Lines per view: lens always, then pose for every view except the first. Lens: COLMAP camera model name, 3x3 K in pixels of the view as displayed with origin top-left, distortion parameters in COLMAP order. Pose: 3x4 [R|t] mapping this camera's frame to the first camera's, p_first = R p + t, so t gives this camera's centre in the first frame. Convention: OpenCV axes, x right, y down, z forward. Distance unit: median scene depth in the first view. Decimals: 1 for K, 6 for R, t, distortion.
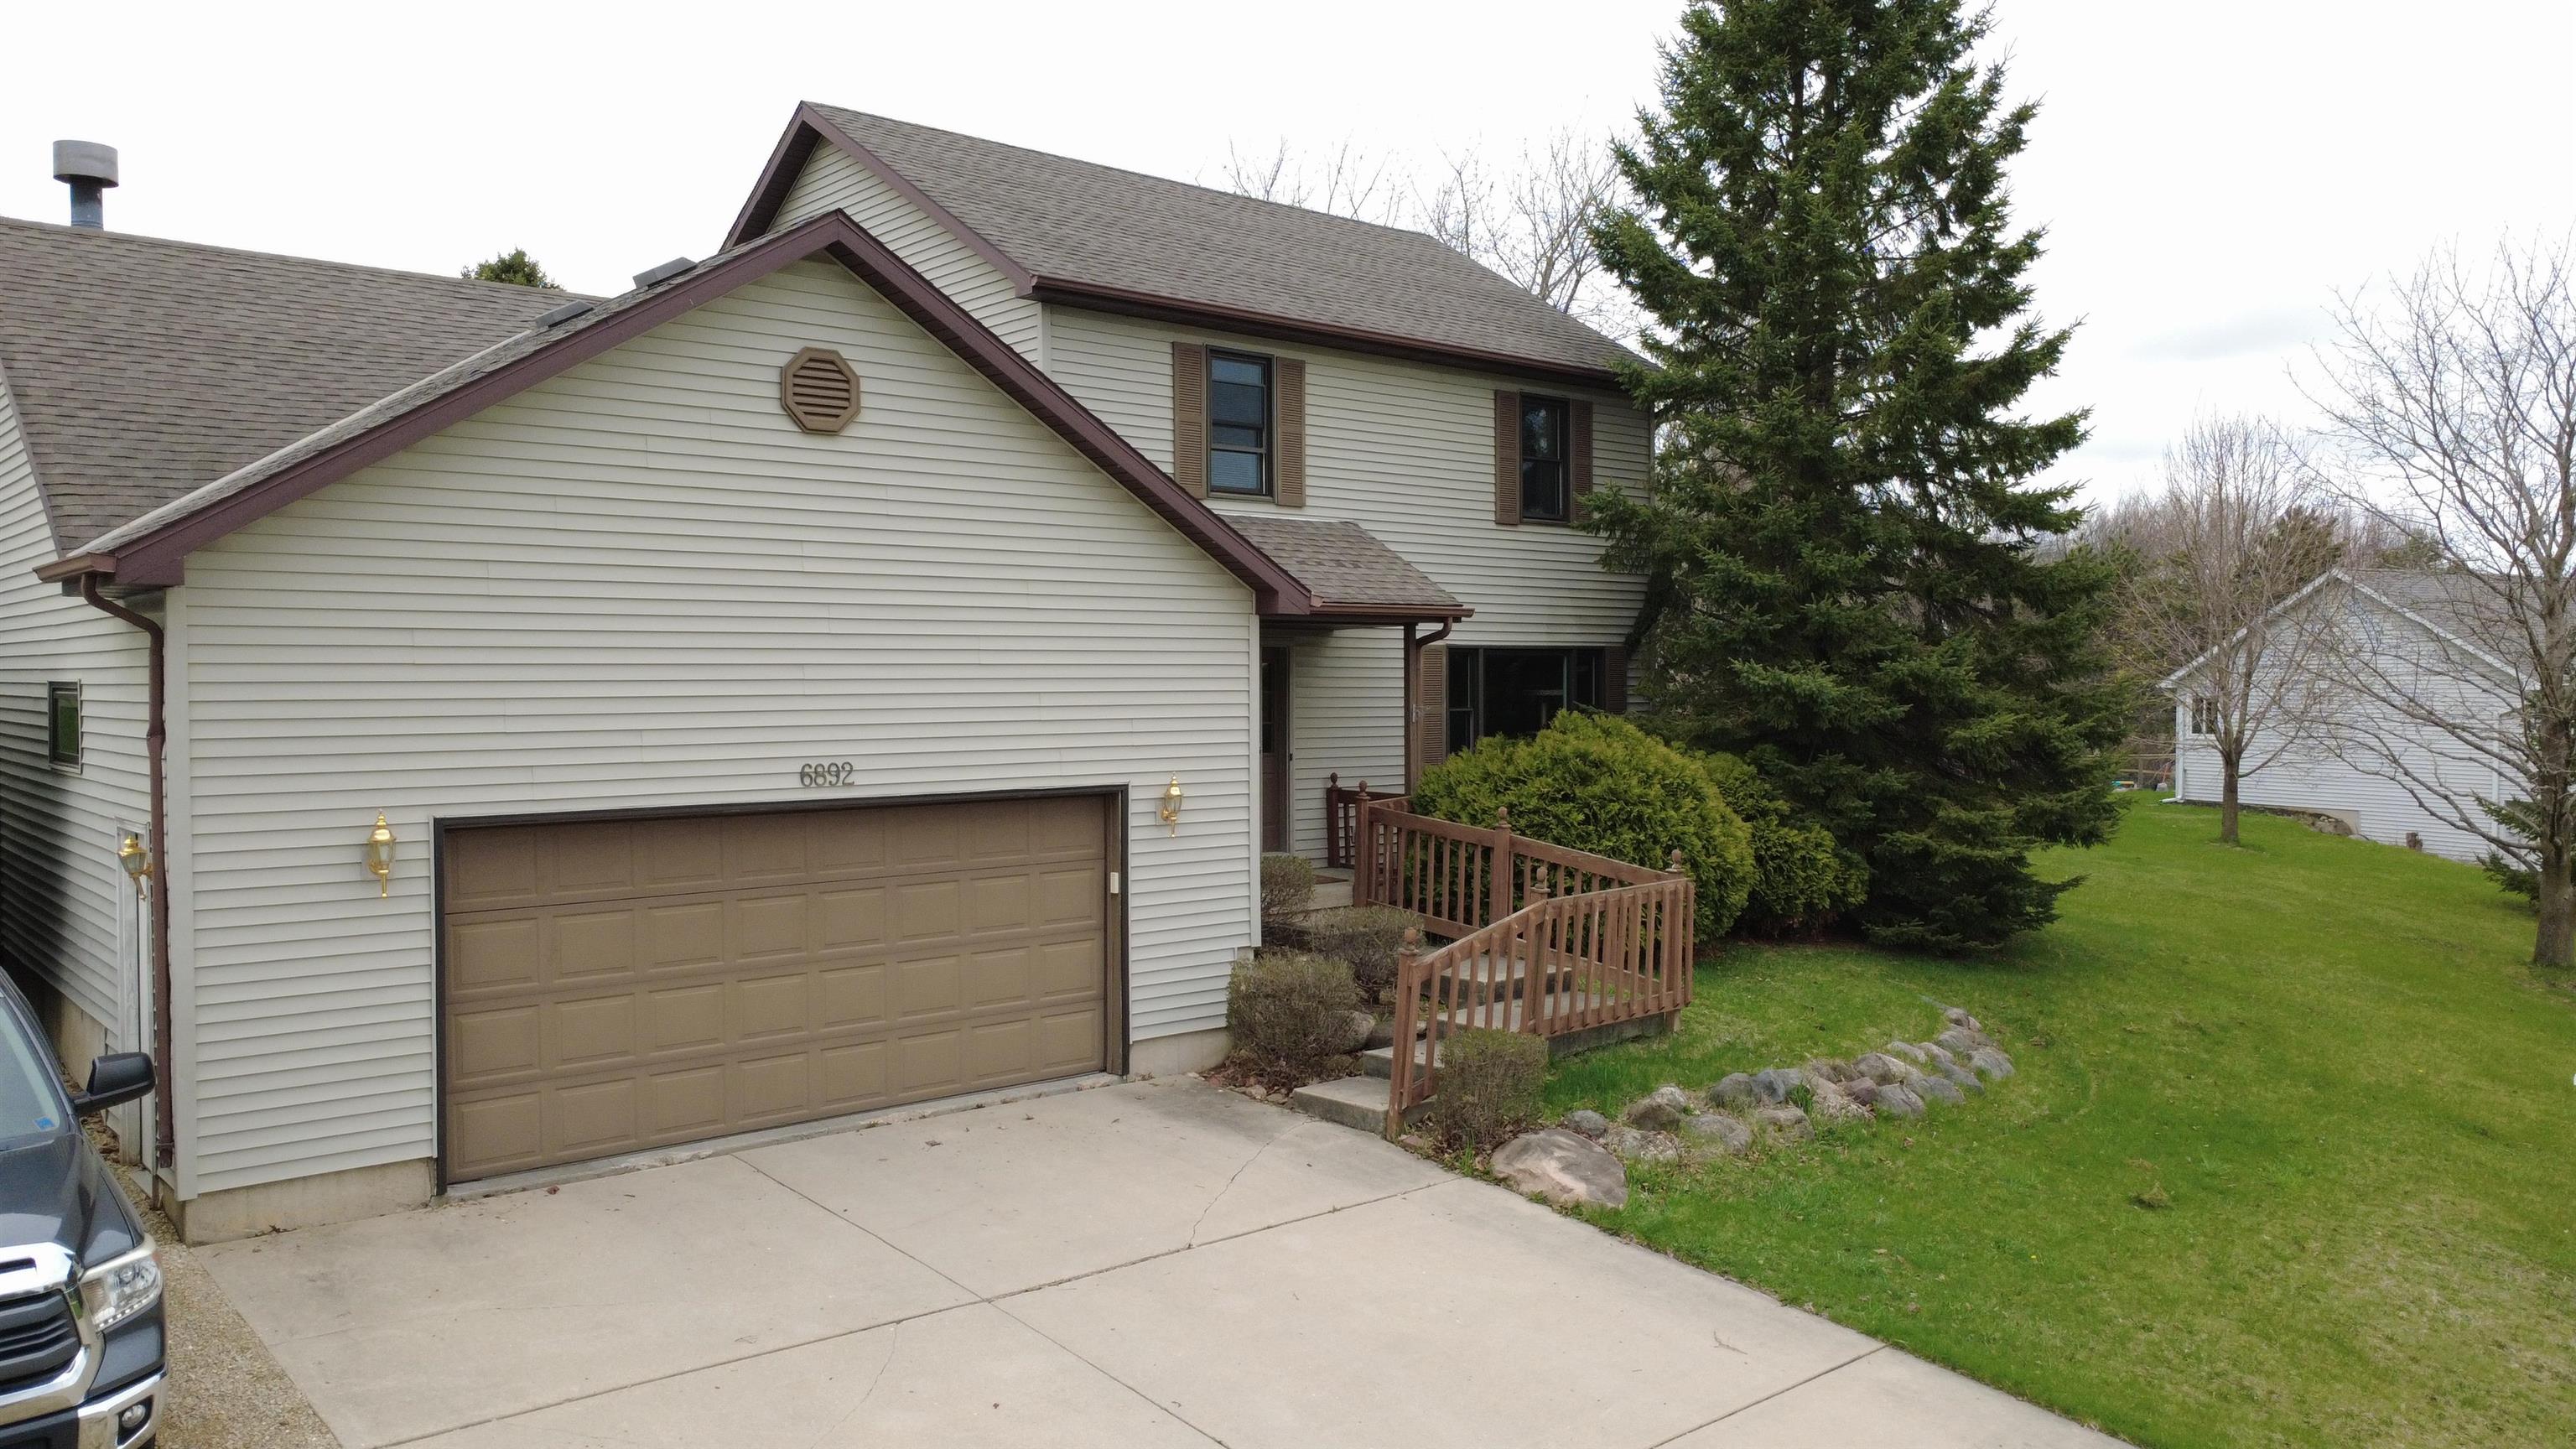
lens RADIAL K [[1861.3, 0, 1278.7], [0, 1861.3, 716.9], [0, 0, 1]] dist [-0.009795, 0.001064]
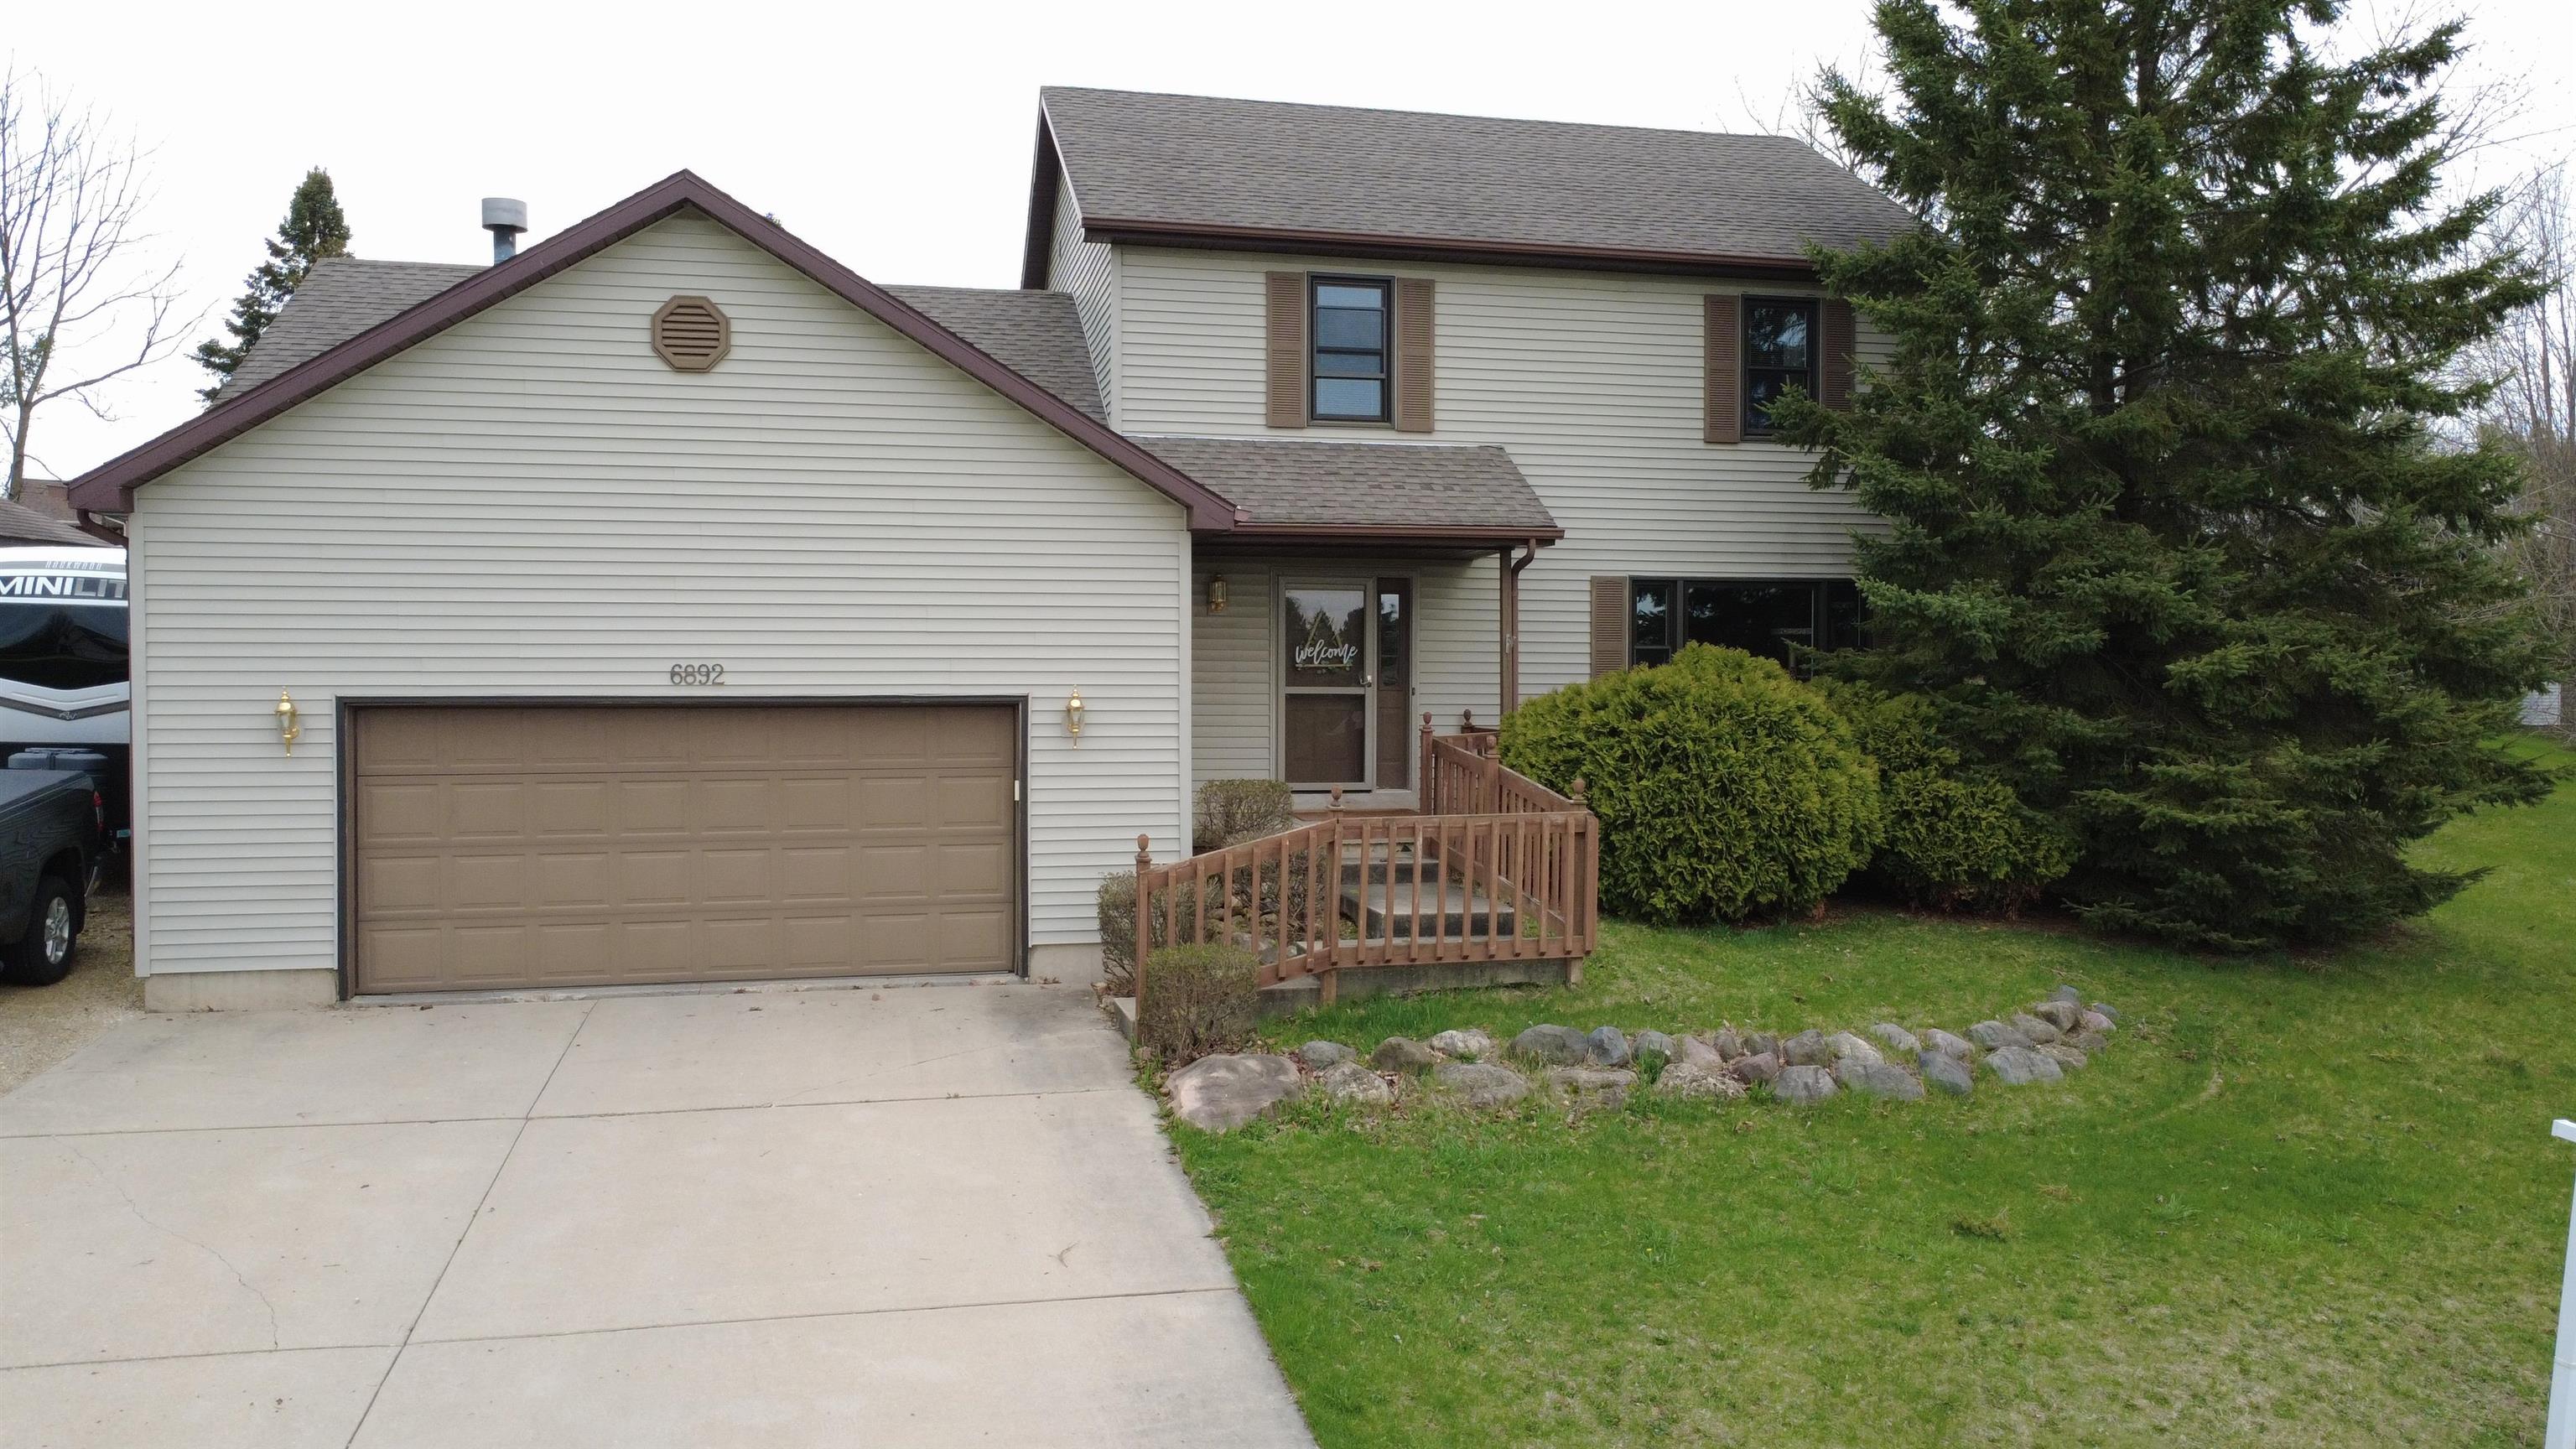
lens RADIAL K [[1861.3, 0, 1278.7], [0, 1861.3, 716.9], [0, 0, 1]] dist [-0.009795, 0.001064]
pose [[0.881633, 0.013641, -0.471739, 0.529262], [-0.013514, 0.999902, 0.003656, 0.042319], [0.471743, 0.003152, 0.881731, 0.153895]]
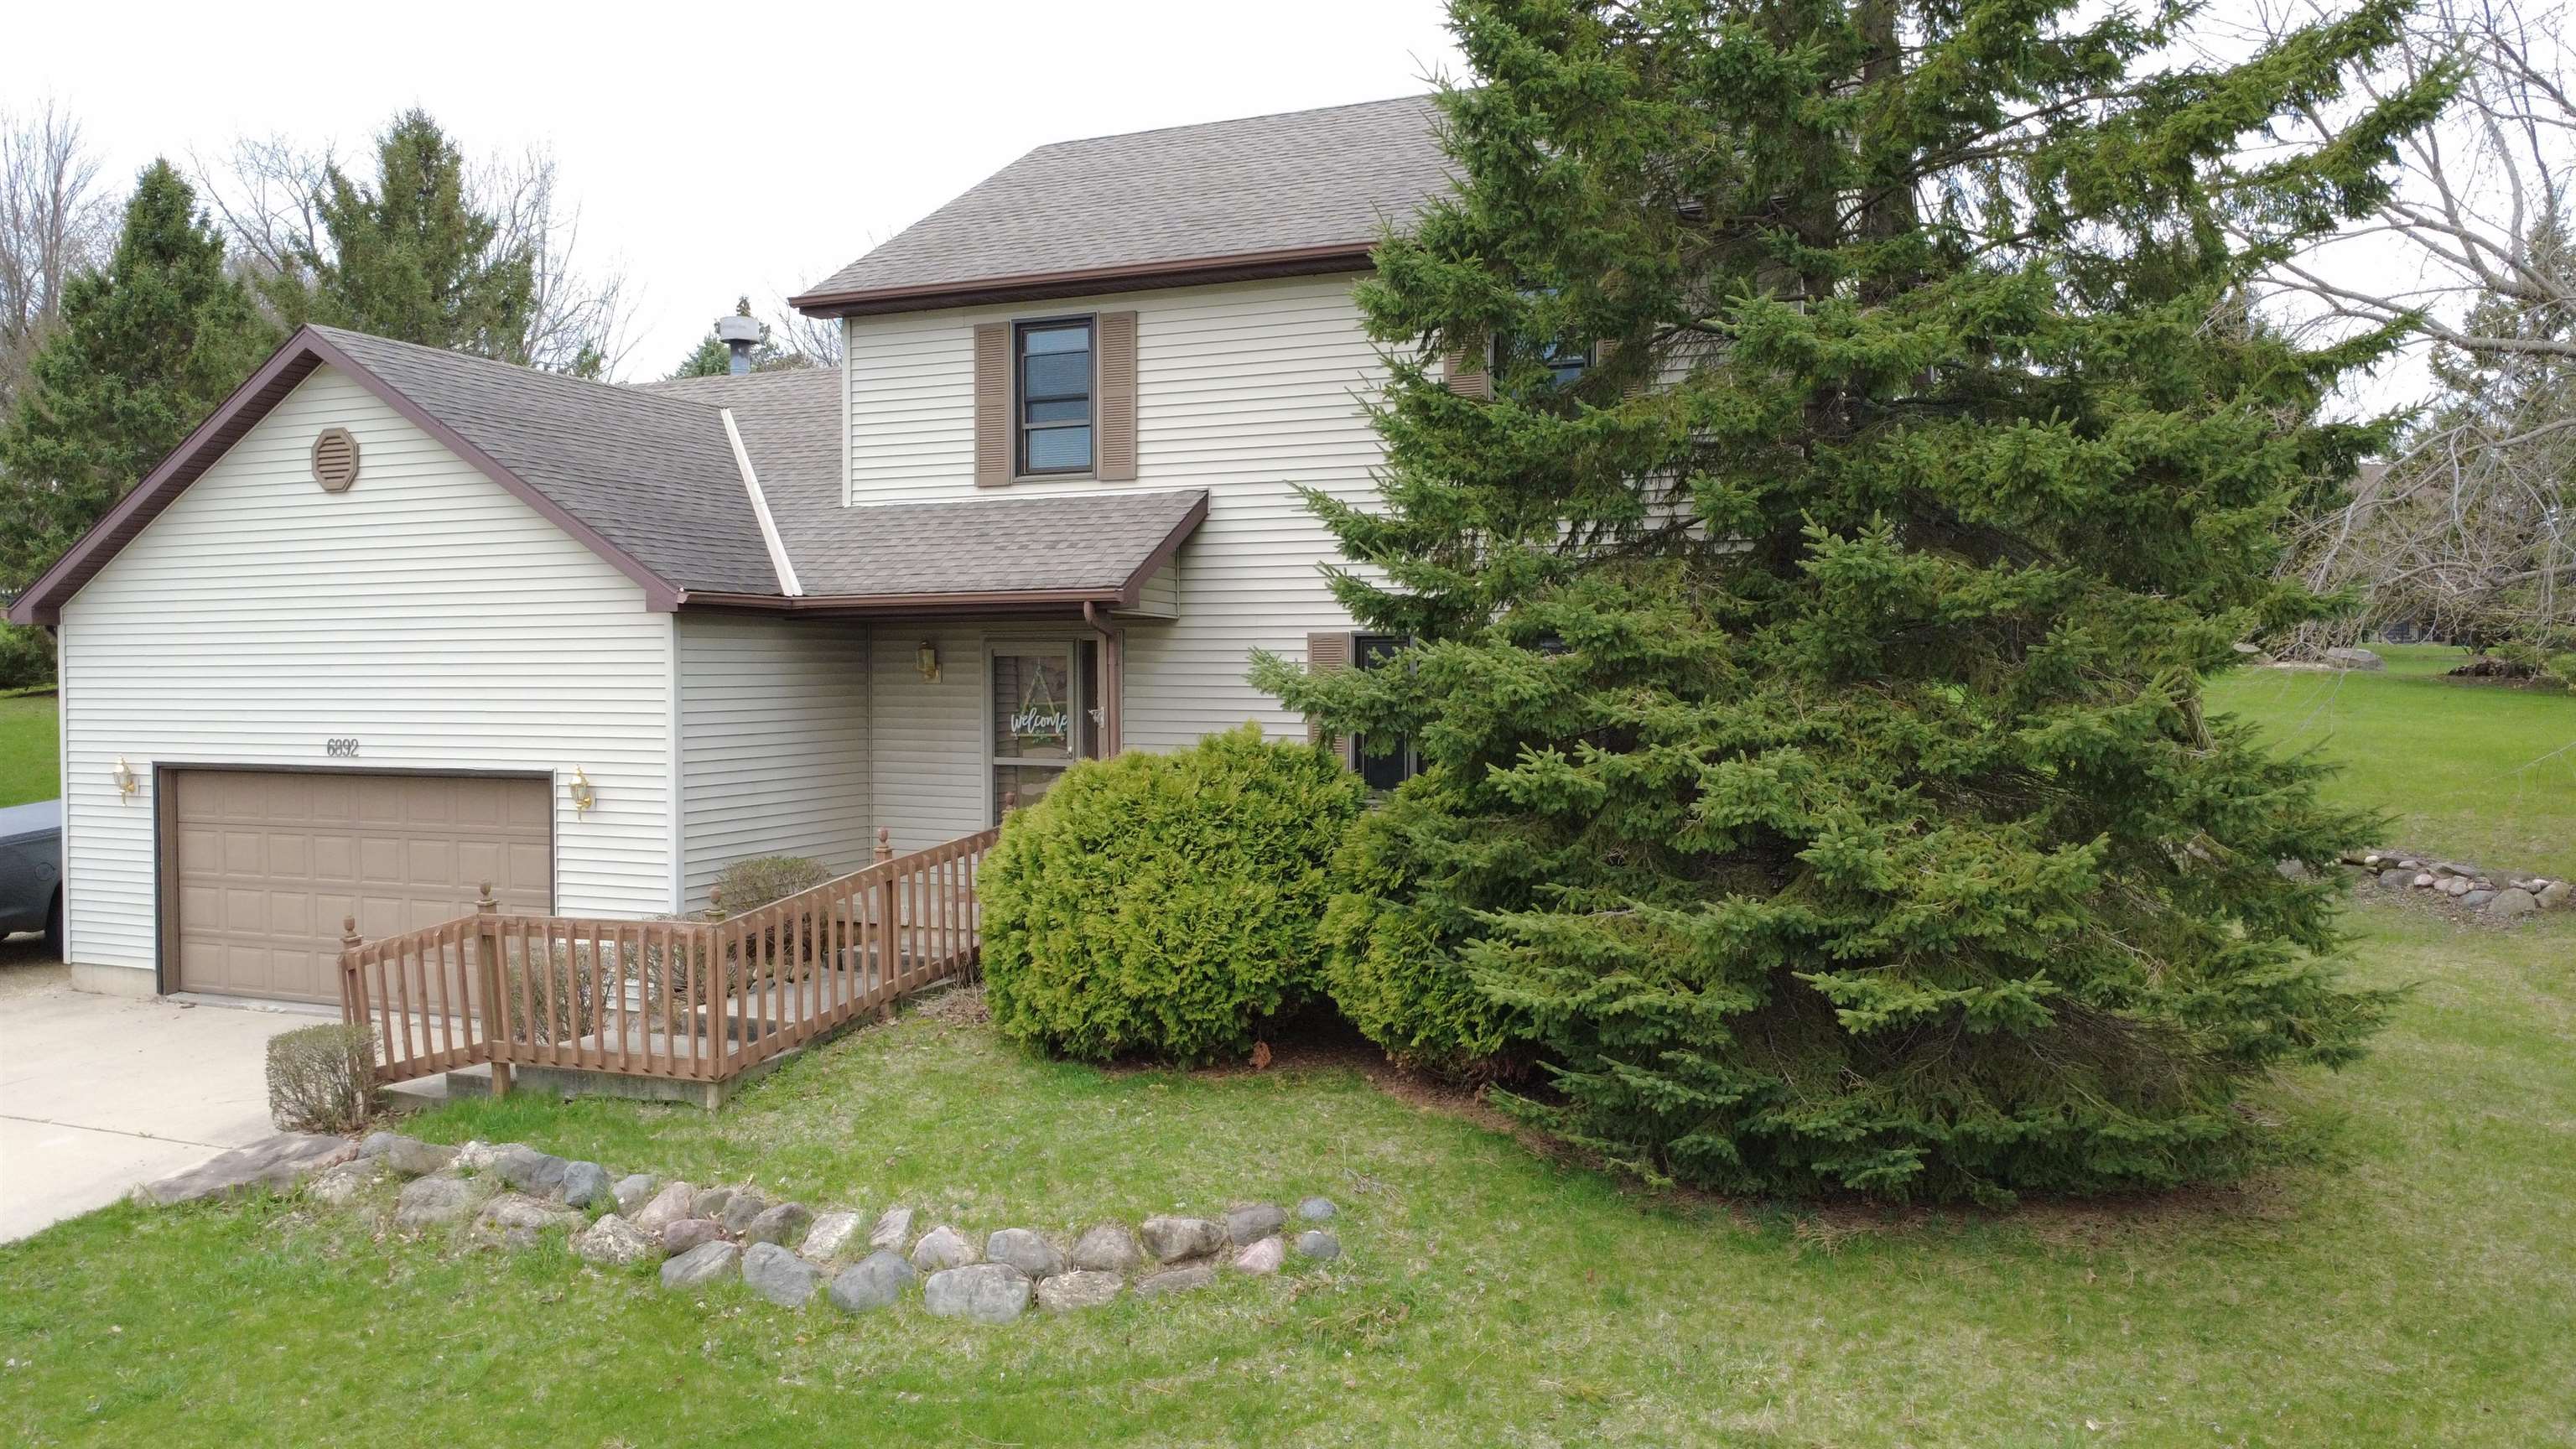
lens RADIAL K [[1861.3, 0, 1278.7], [0, 1861.3, 716.9], [0, 0, 1]] dist [-0.009795, 0.001064]
pose [[0.440520, 0.023162, -0.897444, 1.098494], [-0.018606, 0.999688, 0.016668, -0.022552], [0.897550, 0.009355, 0.440813, 0.896762]]
